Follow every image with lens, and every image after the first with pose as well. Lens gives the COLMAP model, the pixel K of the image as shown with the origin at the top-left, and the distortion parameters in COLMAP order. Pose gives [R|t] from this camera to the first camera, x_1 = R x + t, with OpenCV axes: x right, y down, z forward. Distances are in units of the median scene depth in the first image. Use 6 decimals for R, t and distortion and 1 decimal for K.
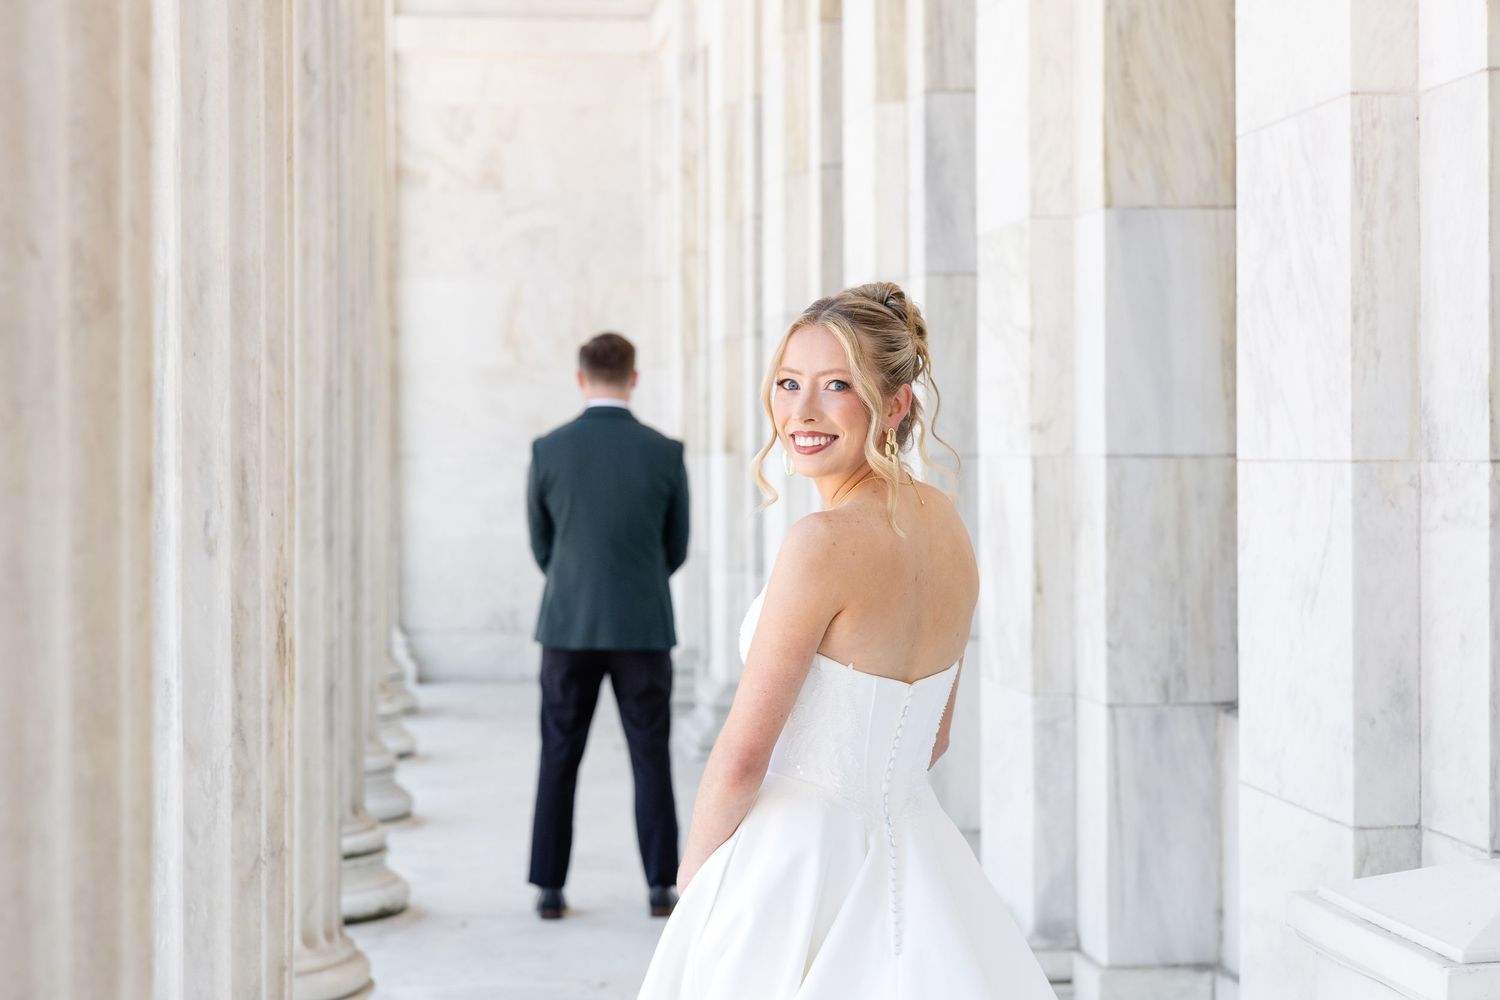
lens RADIAL K [[2766.5, 0, 730.2], [0, 2766.5, 461.1], [0, 0, 1]] dist [0.022613, 0.000000]
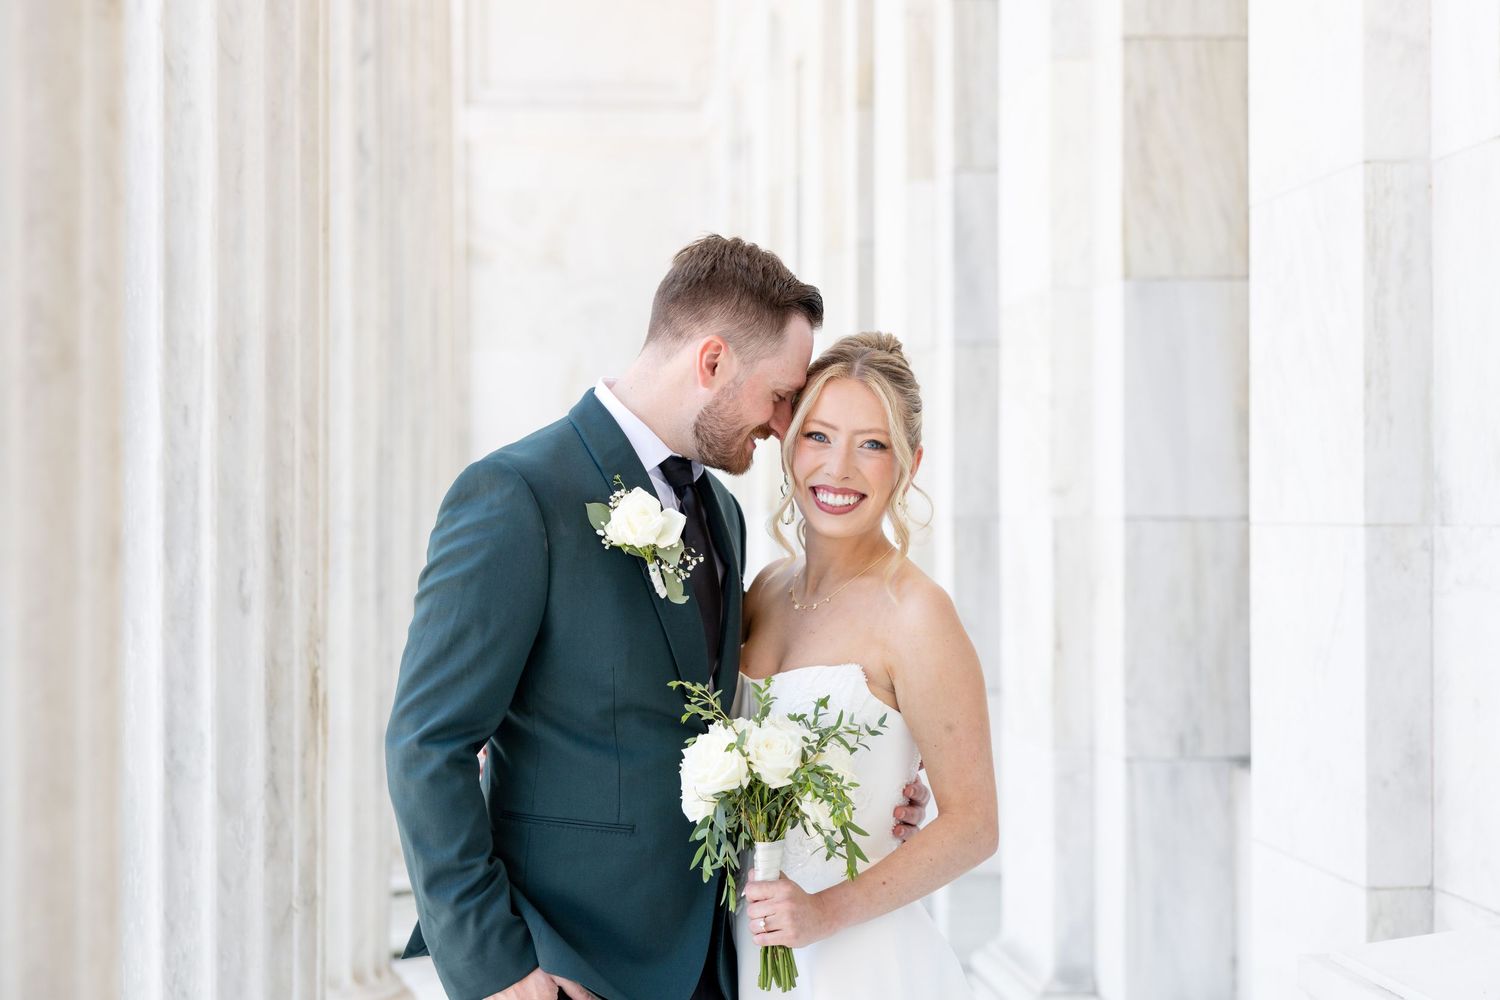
lens RADIAL K [[2549.6, 0, 654.1], [0, 2549.6, 490.6], [0, 0, 1]] dist [0.005331, 0.000000]
pose [[0.998742, 0.002773, -0.050074, 0.007715], [-0.003356, 0.999928, -0.011559, -0.000570], [0.050038, 0.011713, 0.998679, 0.036507]]
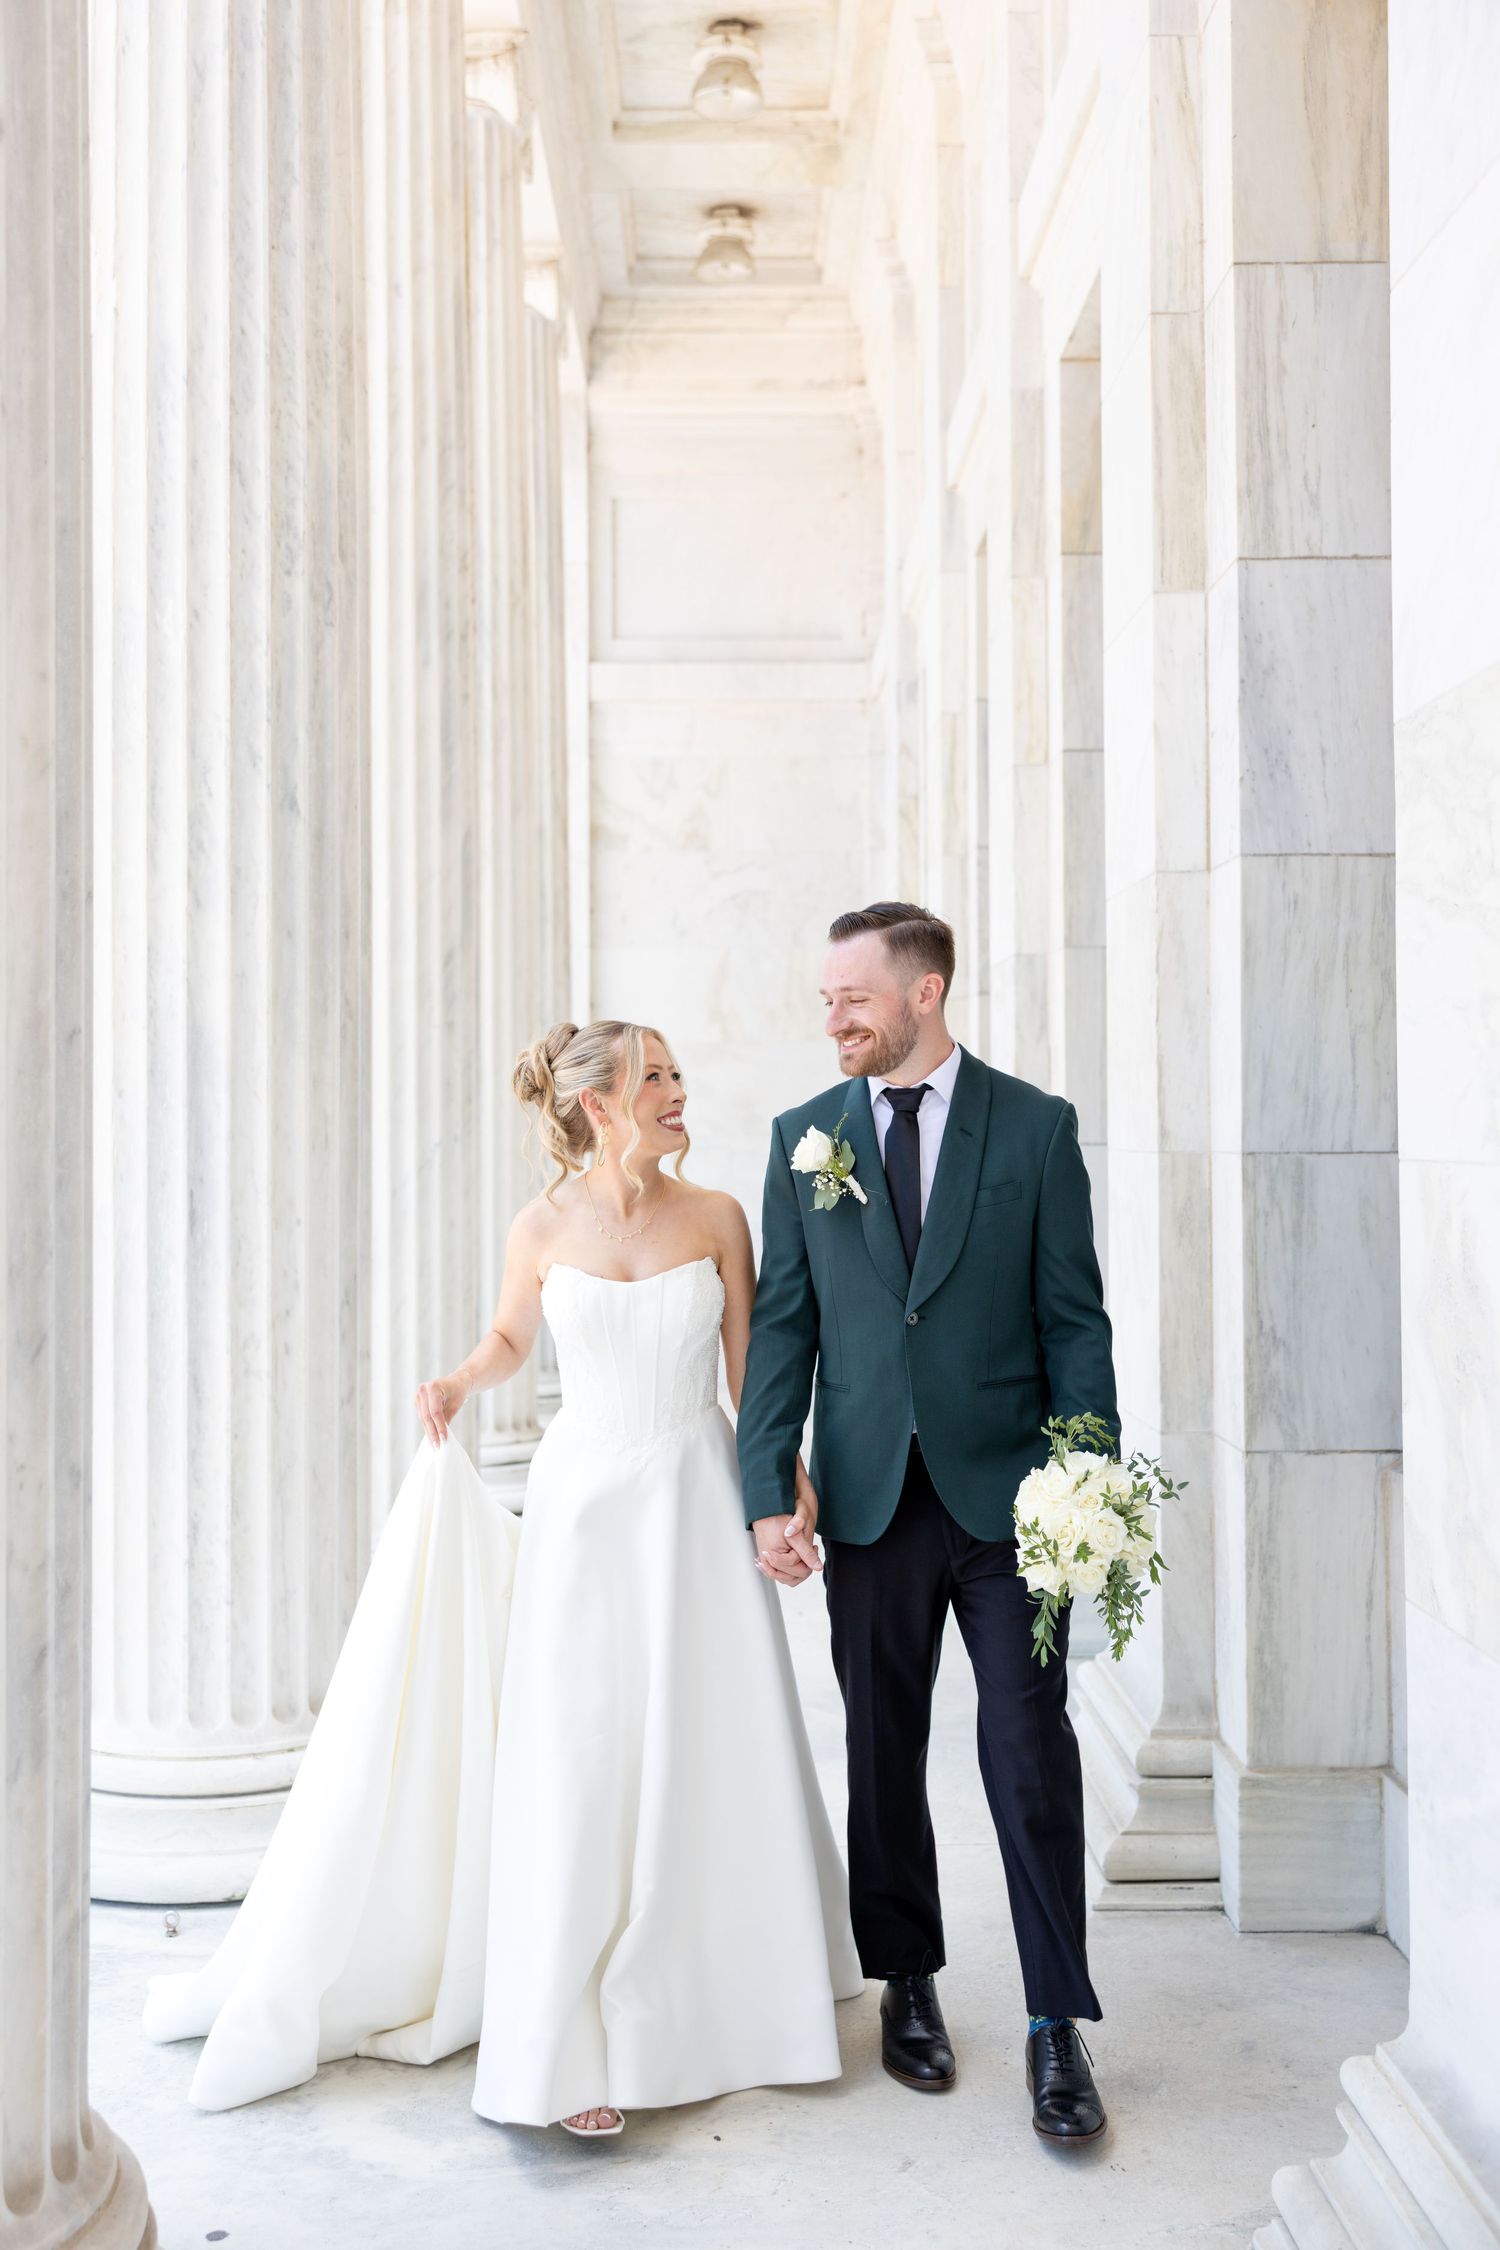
lens RADIAL K [[2381.5, 0, 742.2], [0, 2381.5, 1084.0], [0, 0, 1]] dist [-0.000259, 0.000000]
pose [[0.995250, -0.002449, -0.097319, 0.014856], [0.000183, 0.999729, -0.023286, -0.006244], [0.097350, 0.023158, 0.994981, 0.612698]]
